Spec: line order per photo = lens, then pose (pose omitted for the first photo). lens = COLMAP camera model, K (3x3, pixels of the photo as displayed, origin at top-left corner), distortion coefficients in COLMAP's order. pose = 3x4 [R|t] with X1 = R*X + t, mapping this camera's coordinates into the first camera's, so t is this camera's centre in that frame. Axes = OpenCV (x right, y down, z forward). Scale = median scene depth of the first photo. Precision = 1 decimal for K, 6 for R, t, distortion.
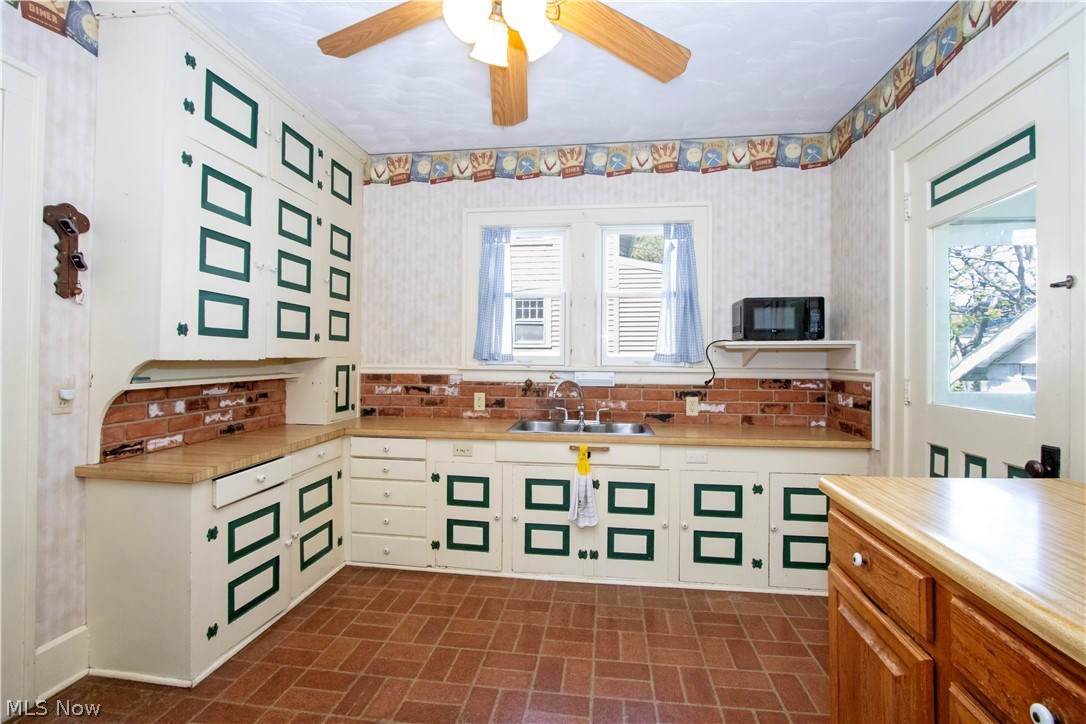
lens RADIAL K [[503.4, 0, 537.3], [0, 503.4, 356.7], [0, 0, 1]] dist [-0.012761, 0.001227]
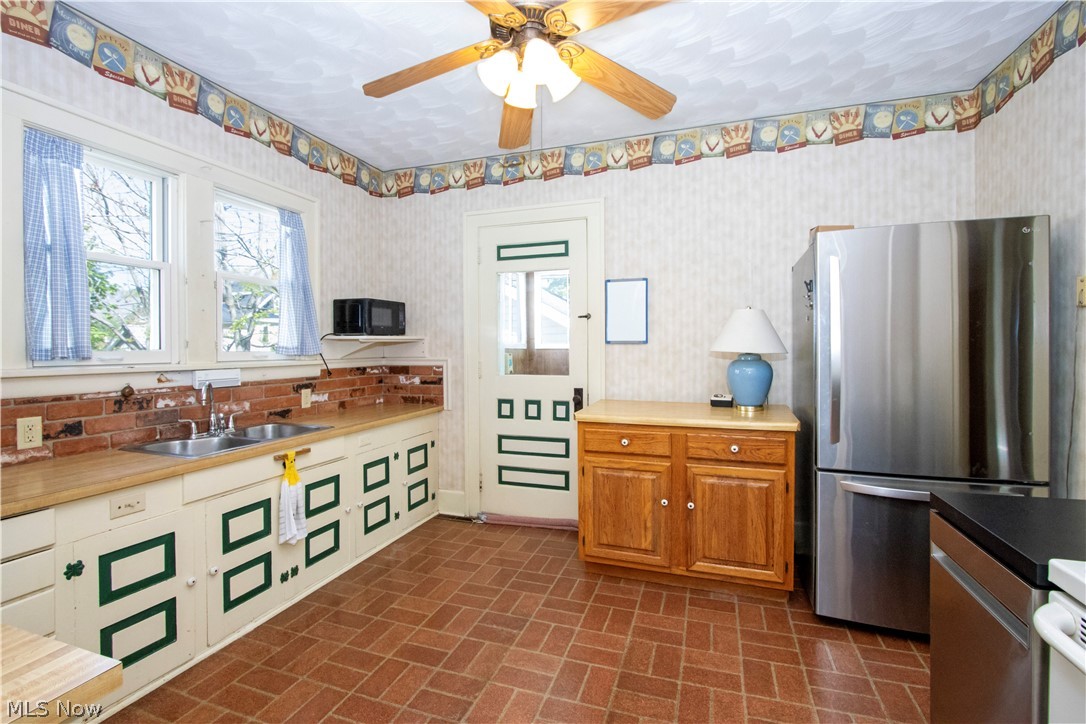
lens RADIAL K [[503.4, 0, 539.8], [0, 503.4, 358.1], [0, 0, 1]] dist [-0.012761, 0.001227]
pose [[0.190452, -0.030007, 0.981238, -0.624050], [0.001801, 0.999542, 0.030218, -0.012274], [-0.981695, -0.003988, 0.190419, 0.371909]]
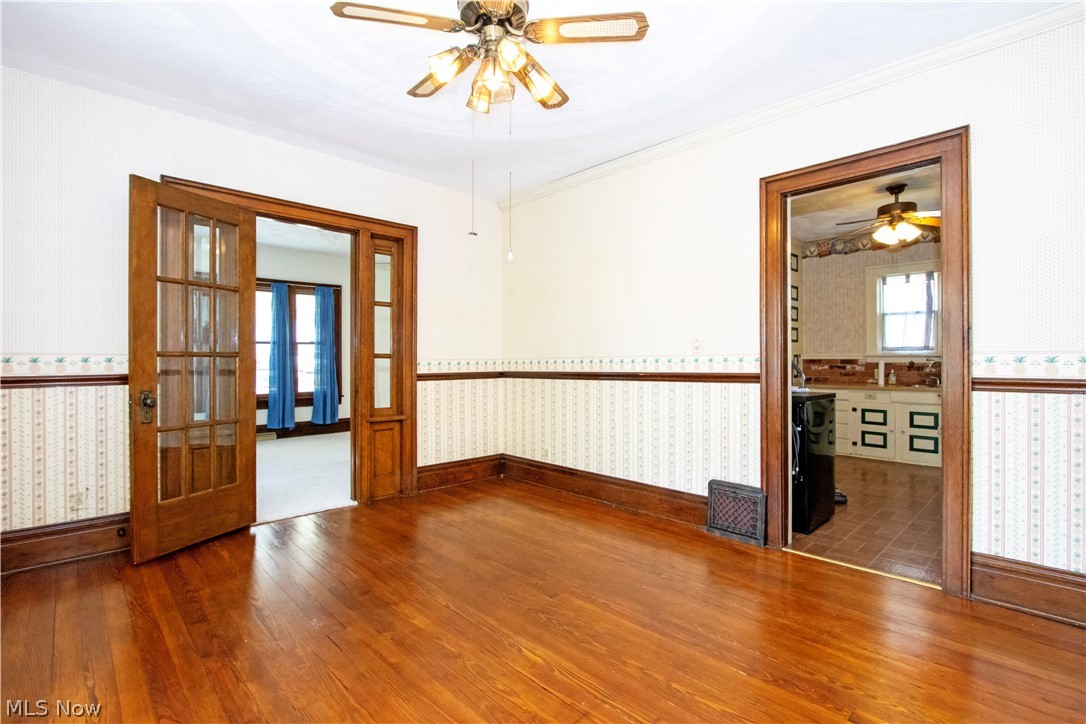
lens RADIAL K [[503.4, 0, 544.0], [0, 503.4, 356.5], [0, 0, 1]] dist [-0.012761, 0.001227]
pose [[0.788074, -0.011365, -0.615476, 0.051155], [0.011140, 0.999929, -0.004201, 0.023837], [0.615480, -0.003545, 0.788144, -1.285170]]
